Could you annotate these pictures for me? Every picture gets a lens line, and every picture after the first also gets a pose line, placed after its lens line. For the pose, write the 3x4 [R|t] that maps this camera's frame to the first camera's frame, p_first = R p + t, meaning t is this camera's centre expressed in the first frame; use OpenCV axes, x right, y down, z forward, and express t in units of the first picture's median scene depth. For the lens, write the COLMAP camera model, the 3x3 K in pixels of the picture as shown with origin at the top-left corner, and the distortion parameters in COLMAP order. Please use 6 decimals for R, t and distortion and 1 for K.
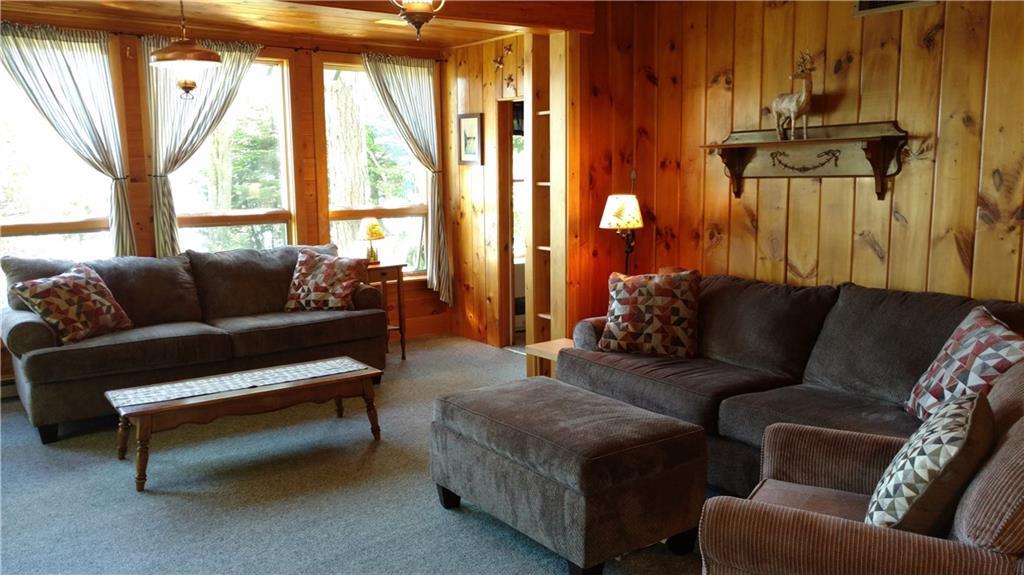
lens RADIAL K [[812.1, 0, 511.1], [0, 812.1, 287.7], [0, 0, 1]] dist [0.023372, -0.027200]
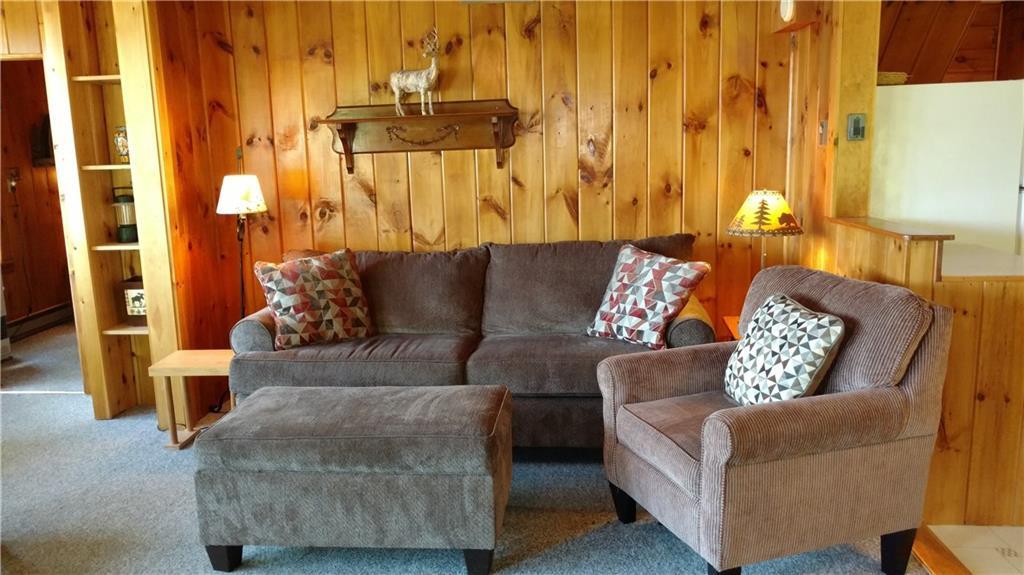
lens RADIAL K [[812.1, 0, 511.9], [0, 812.1, 288.7], [0, 0, 1]] dist [0.023372, -0.027200]
pose [[0.657602, -0.144597, 0.739358, -0.405193], [0.132212, 0.988327, 0.075696, -0.023741], [-0.741673, 0.047974, 0.669044, 0.225552]]
